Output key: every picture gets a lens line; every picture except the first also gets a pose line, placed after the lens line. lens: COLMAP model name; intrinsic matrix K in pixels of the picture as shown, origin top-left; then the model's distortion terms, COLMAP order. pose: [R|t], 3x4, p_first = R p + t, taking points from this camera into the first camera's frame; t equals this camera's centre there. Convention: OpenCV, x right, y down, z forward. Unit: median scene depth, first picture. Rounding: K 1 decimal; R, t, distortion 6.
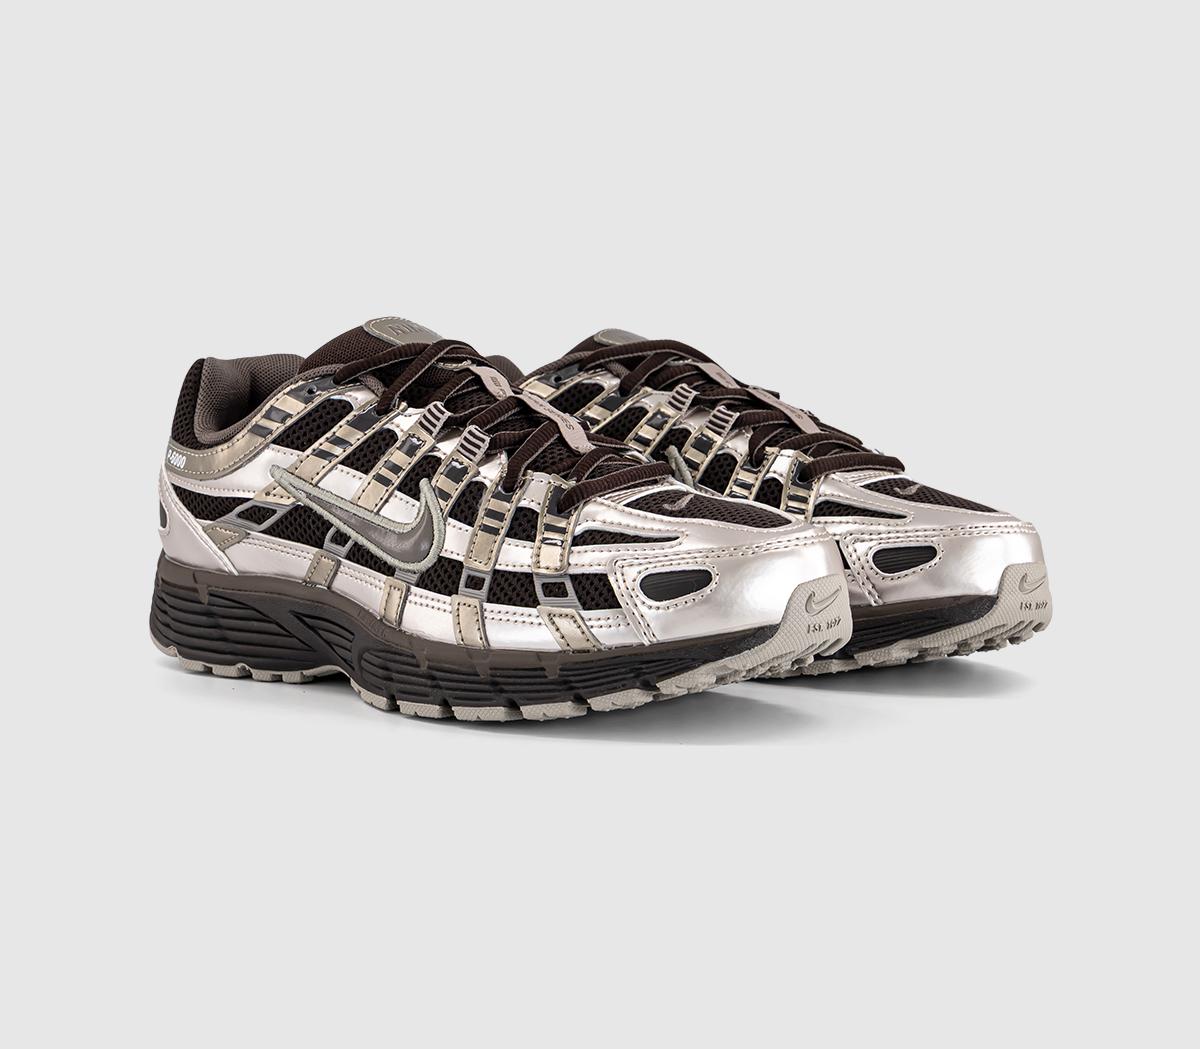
lens RADIAL K [[1961.1, 0, 600.0], [0, 1961.1, 524.5], [0, 0, 1]] dist [0.037035, 0.071228]
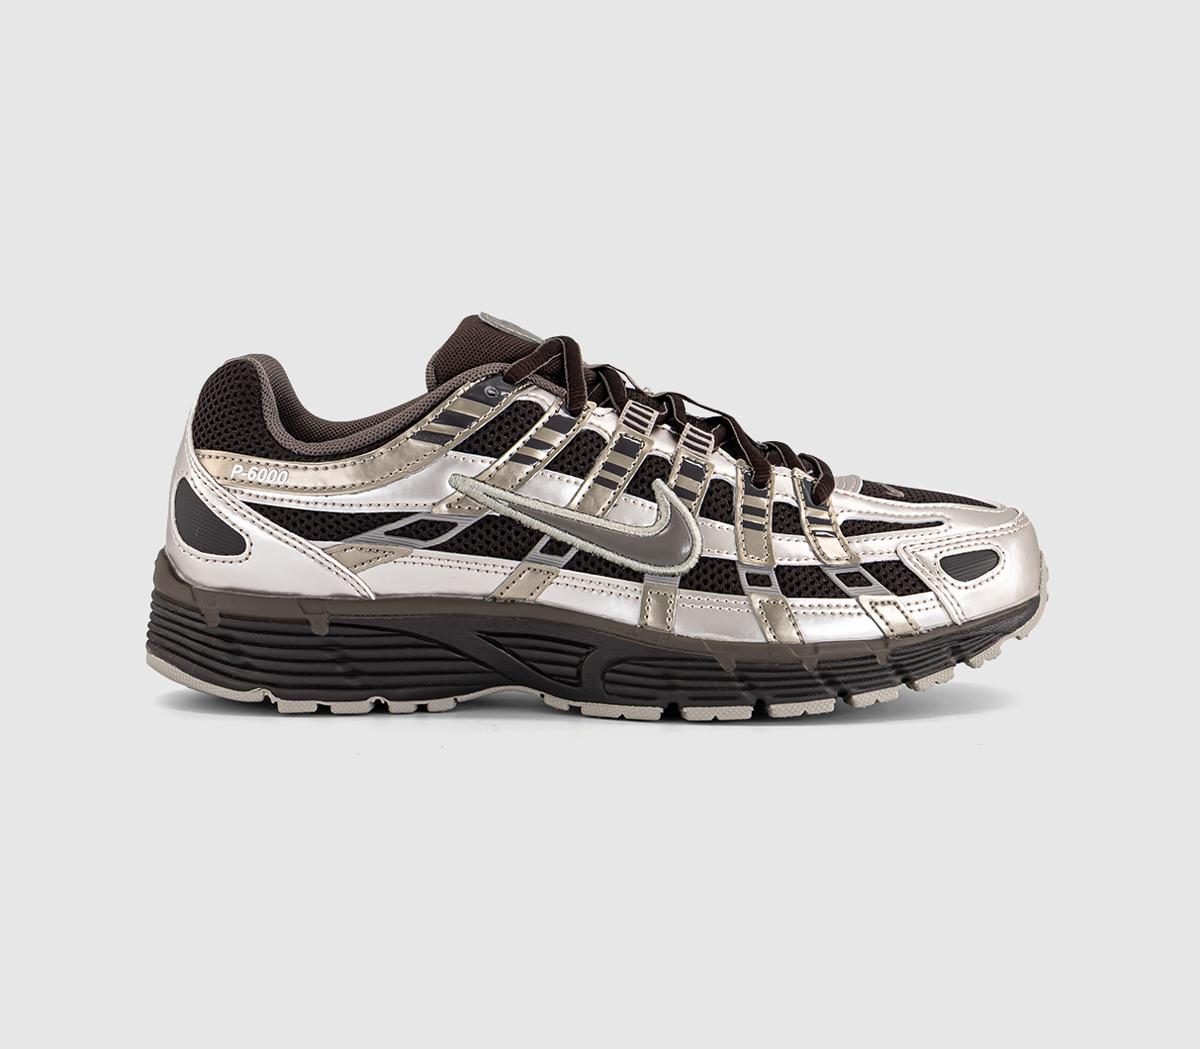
lens RADIAL K [[1961.1, 0, 600.0], [0, 1961.1, 524.5], [0, 0, 1]] dist [0.037035, 0.071228]
pose [[0.825388, -0.057349, 0.561646, -0.648332], [0.059461, 0.998125, 0.014534, -0.016555], [-0.561426, 0.021400, 0.827250, 0.210684]]
